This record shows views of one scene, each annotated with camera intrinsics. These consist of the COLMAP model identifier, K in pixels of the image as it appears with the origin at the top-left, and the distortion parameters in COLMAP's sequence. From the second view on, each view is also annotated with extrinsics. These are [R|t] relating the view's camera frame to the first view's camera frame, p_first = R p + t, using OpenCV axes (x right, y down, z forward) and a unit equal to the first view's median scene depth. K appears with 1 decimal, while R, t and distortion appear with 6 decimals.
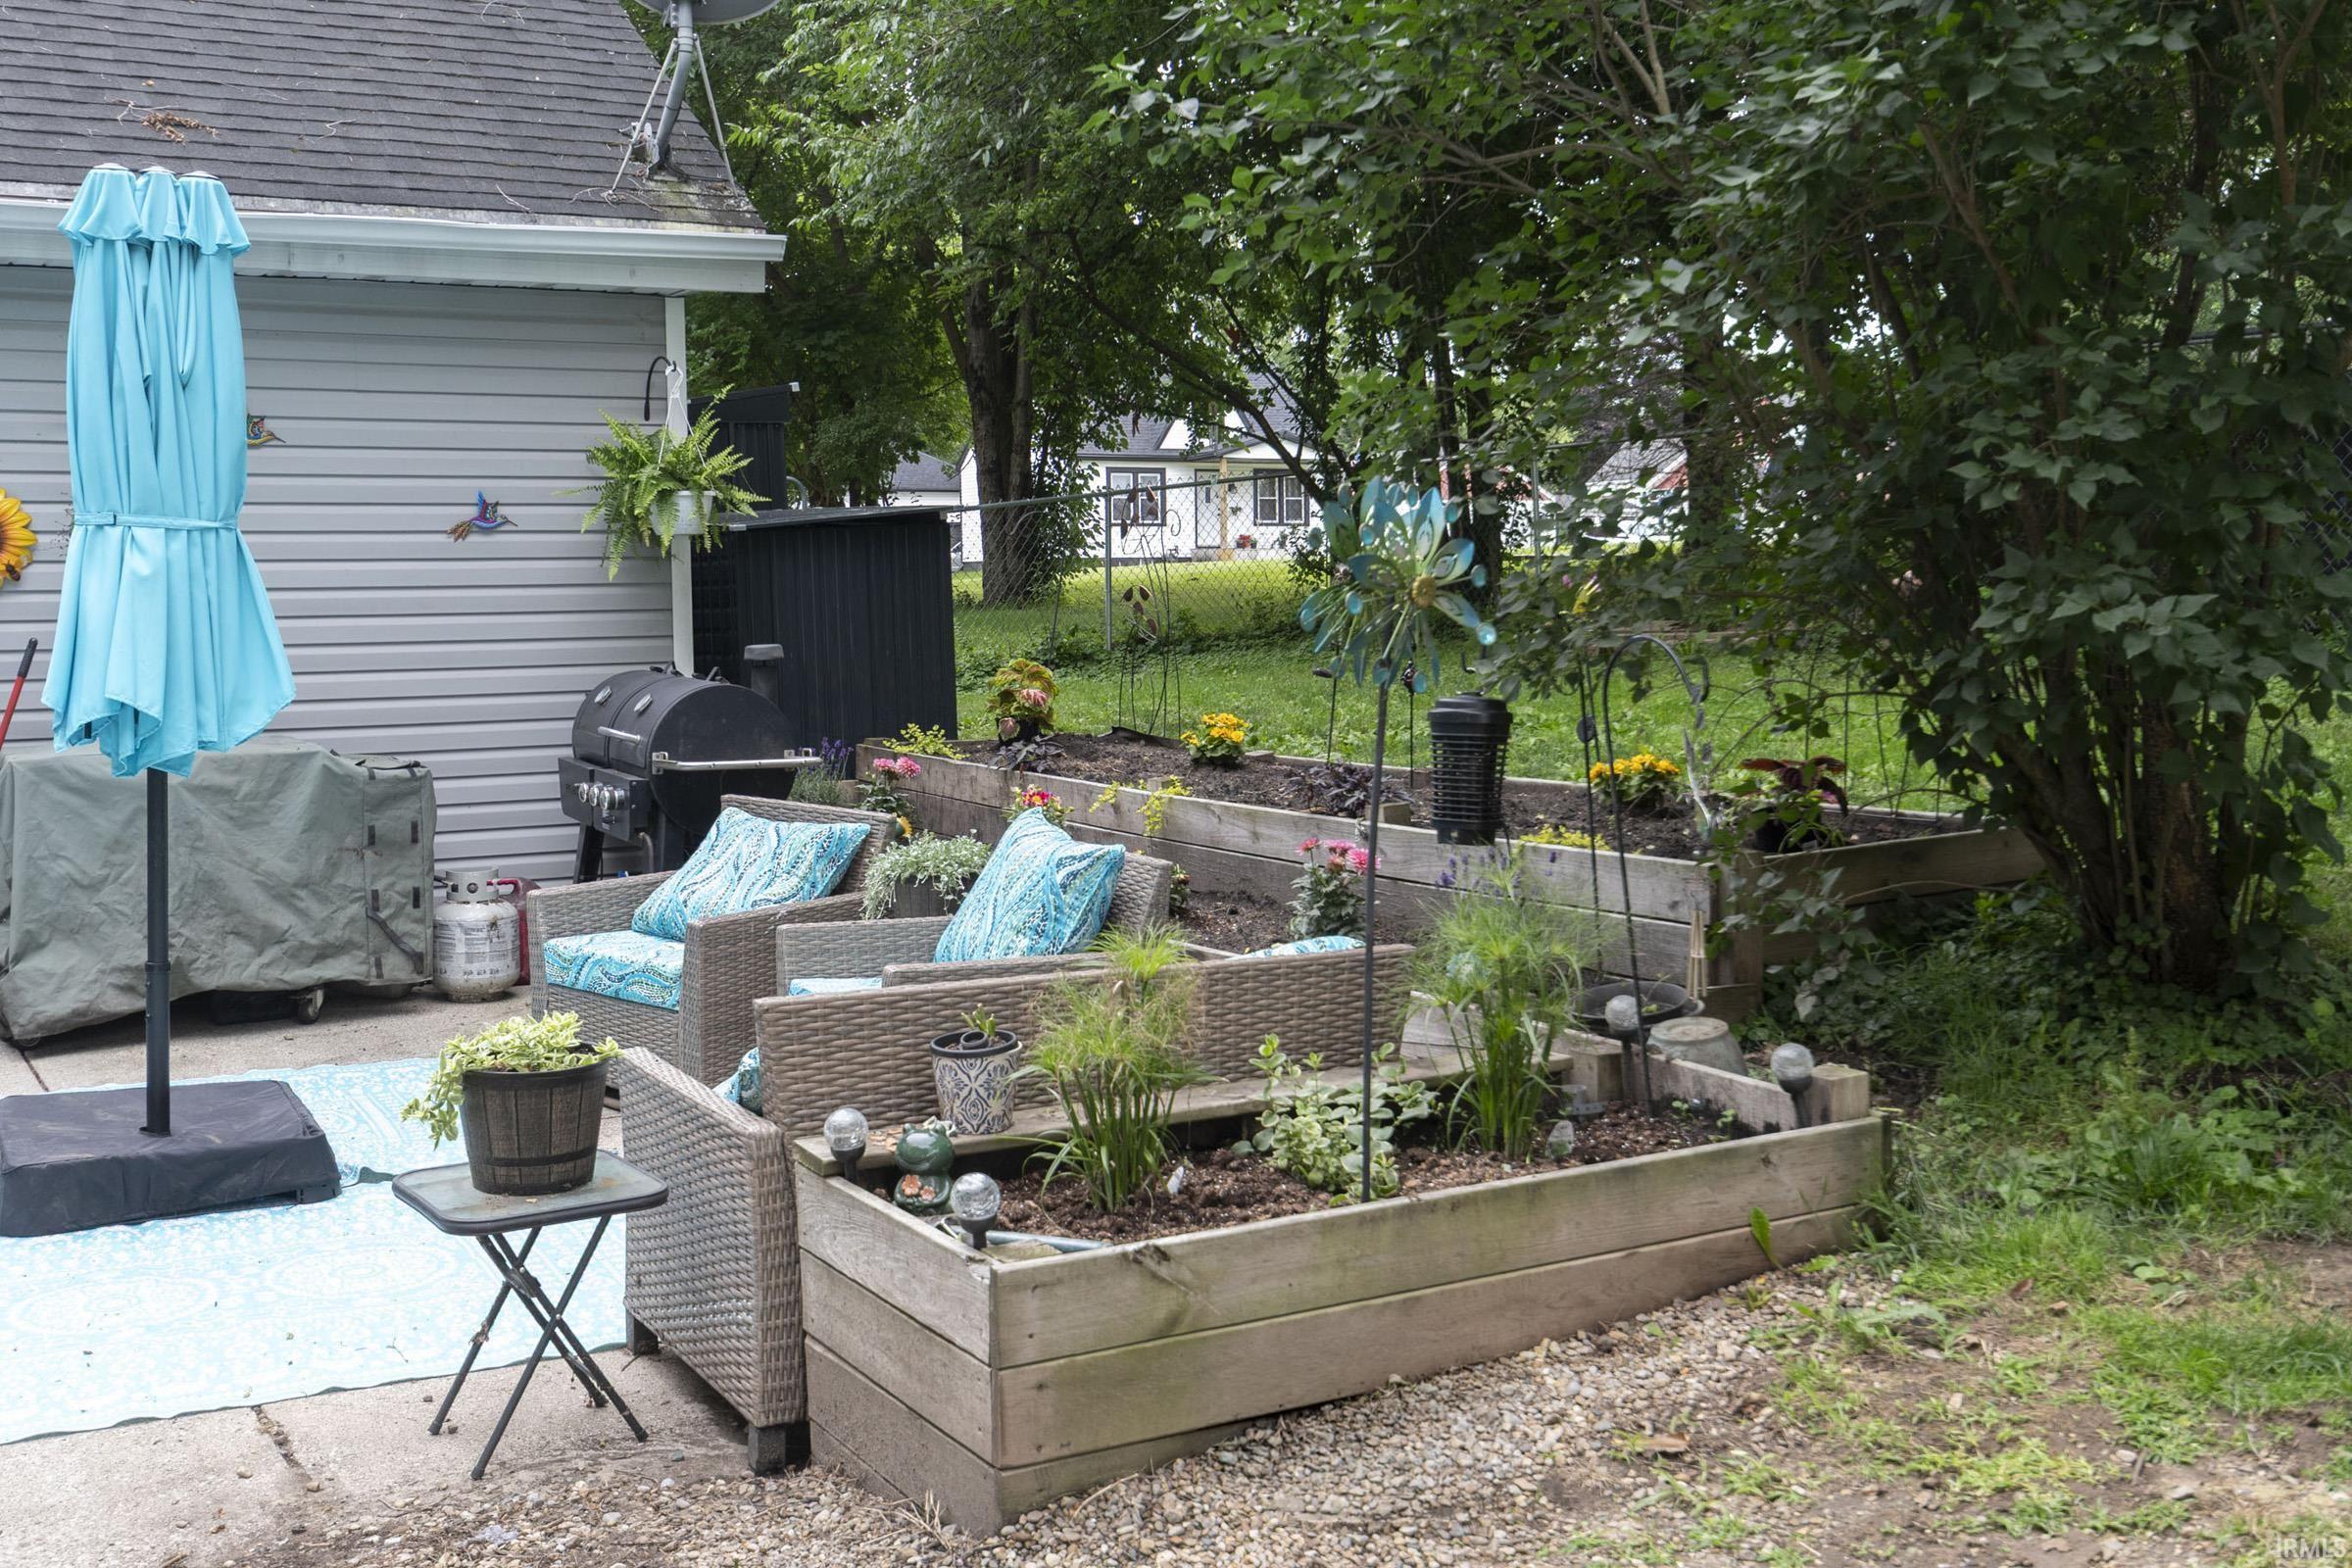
lens RADIAL K [[2346.8, 0, 1118.9], [0, 2346.8, 764.2], [0, 0, 1]] dist [-0.002145, 0.000000]
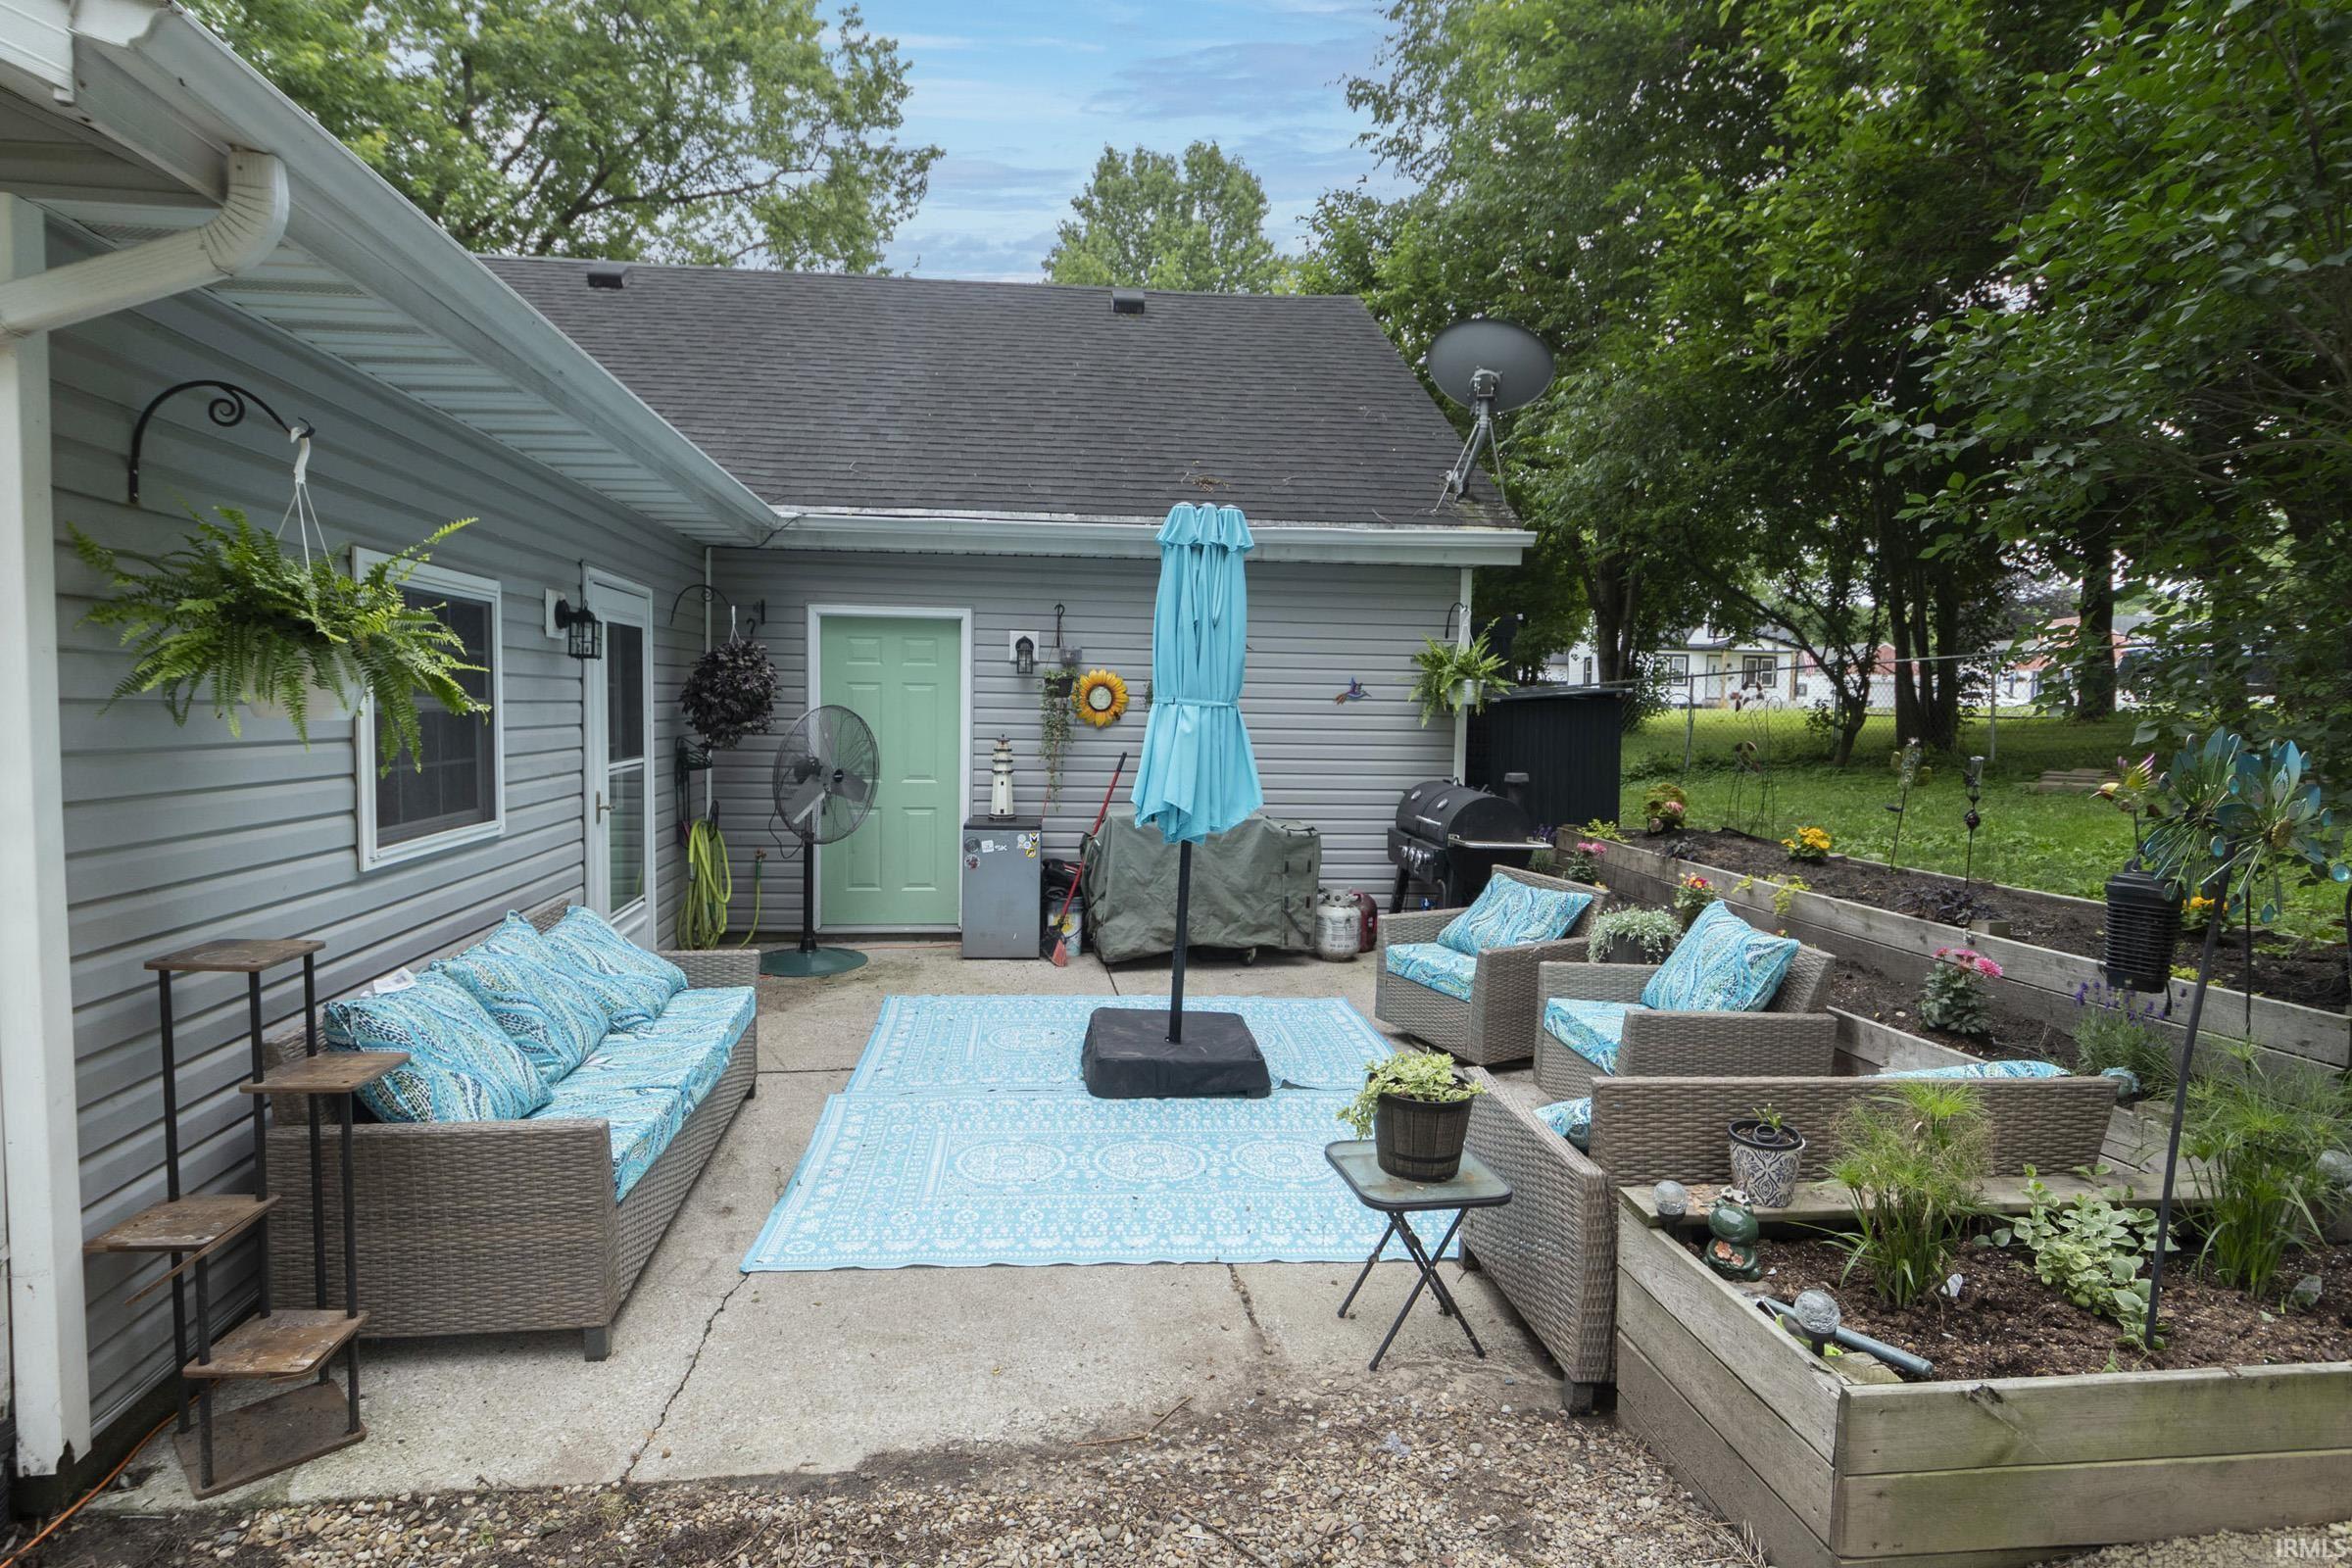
lens RADIAL K [[1160.3, 0, 1142.9], [0, 1160.3, 774.6], [0, 0, 1]] dist [-0.004471, -0.000151]
pose [[0.916227, 0.054240, -0.396971, -0.090967], [-0.061232, 0.998111, -0.004950, -0.040177], [0.395953, 0.028843, 0.917818, 0.171568]]
